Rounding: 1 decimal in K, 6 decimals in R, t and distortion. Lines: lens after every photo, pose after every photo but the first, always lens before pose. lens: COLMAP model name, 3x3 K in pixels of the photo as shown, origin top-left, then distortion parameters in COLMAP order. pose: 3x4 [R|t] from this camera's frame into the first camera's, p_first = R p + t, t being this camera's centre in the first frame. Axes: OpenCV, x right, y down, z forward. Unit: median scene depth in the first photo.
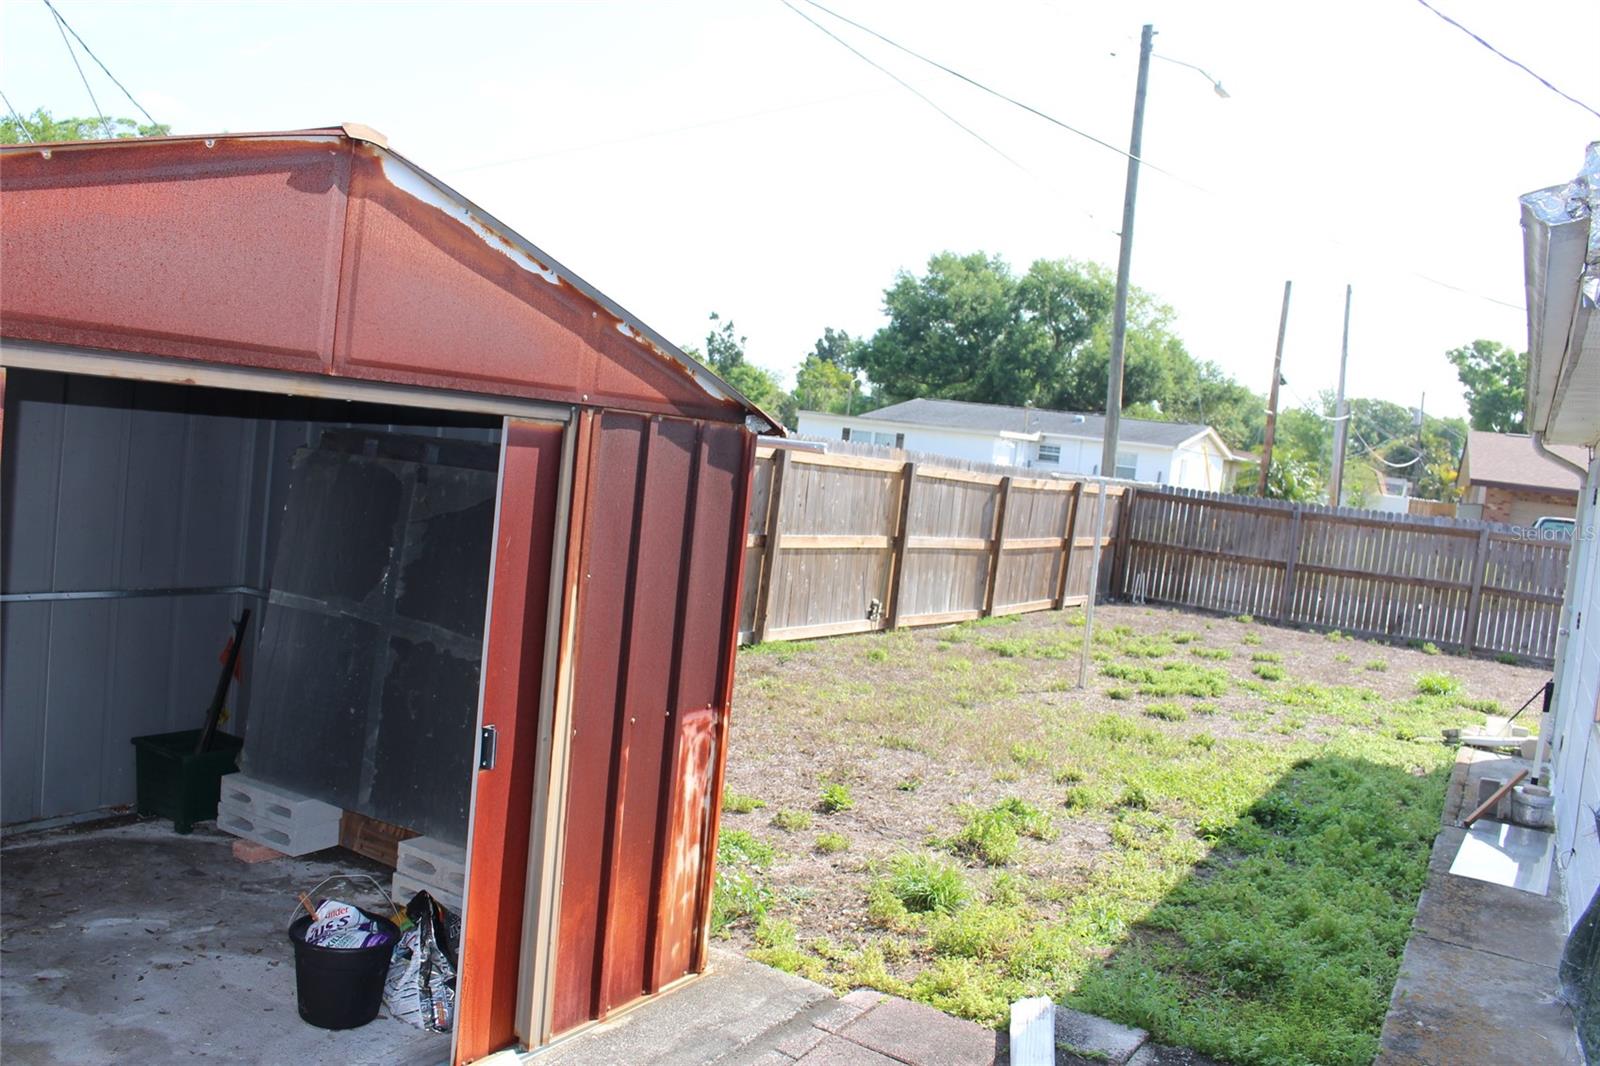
lens RADIAL K [[1322.9, 0, 794.0], [0, 1322.9, 511.7], [0, 0, 1]] dist [-0.160053, 0.135690]
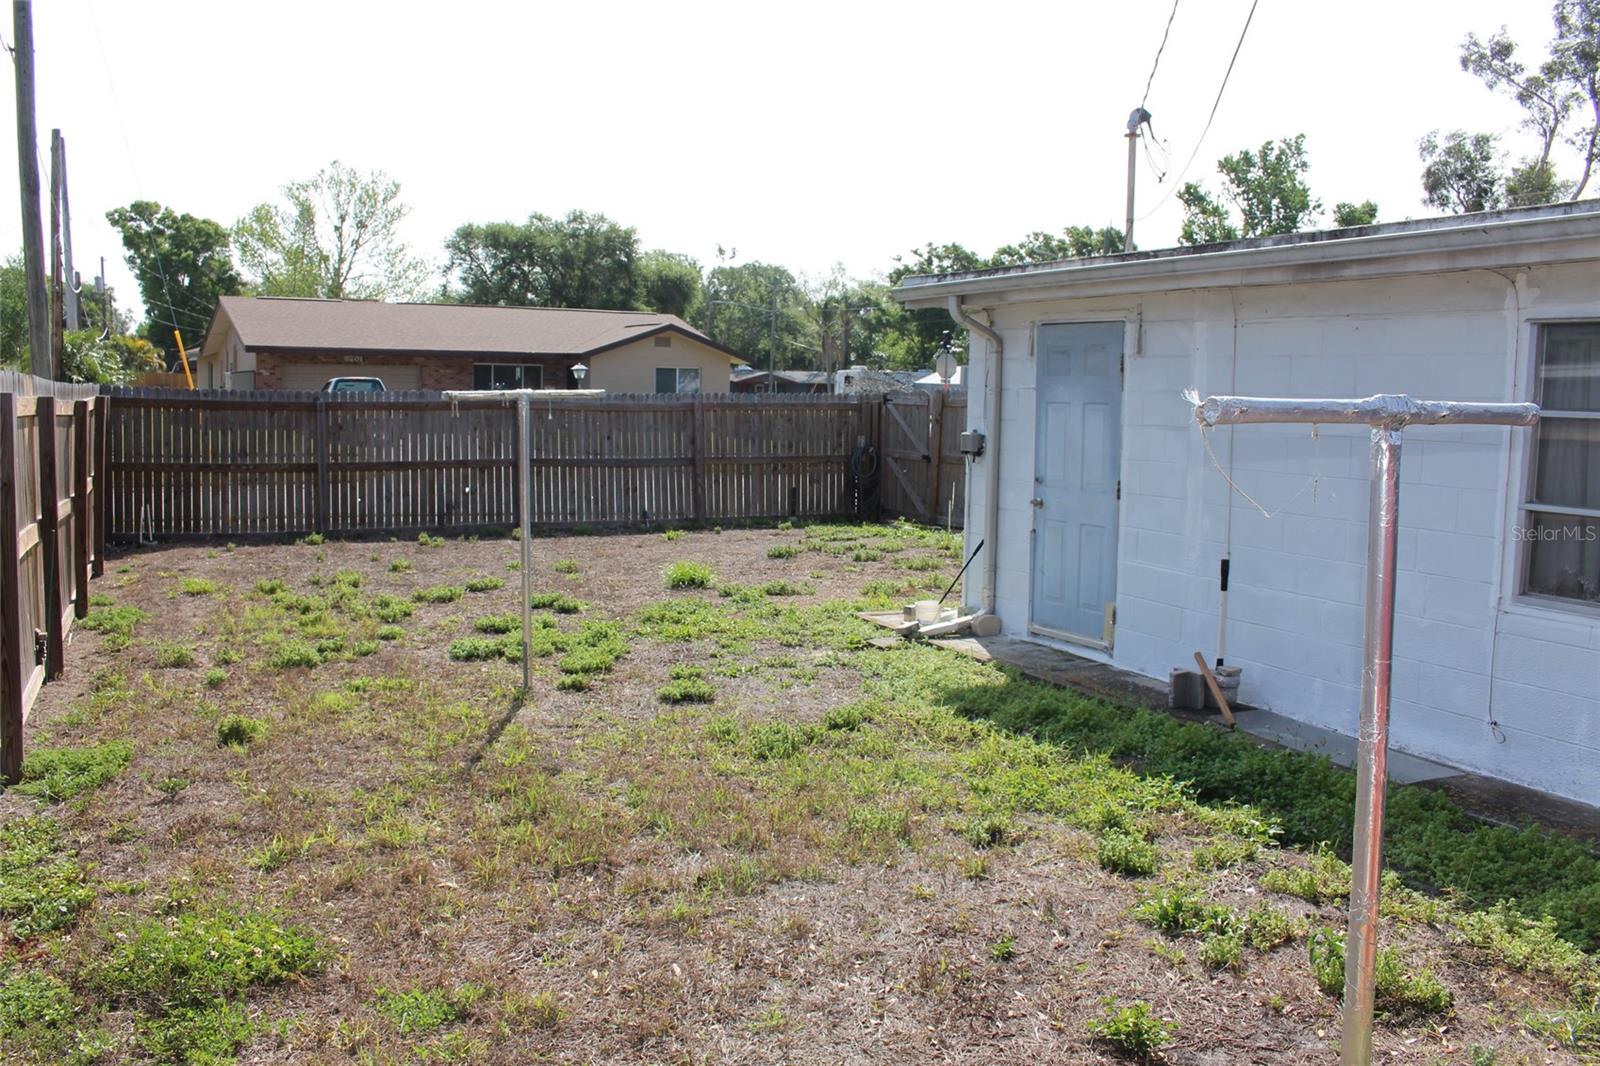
lens RADIAL K [[1322.9, 0, 794.0], [0, 1322.9, 511.7], [0, 0, 1]] dist [-0.160053, 0.135690]
pose [[0.547586, -0.171857, 0.818911, -0.142547], [0.085045, 0.985044, 0.149854, -0.029225], [-0.832416, -0.012414, 0.554012, 0.259615]]
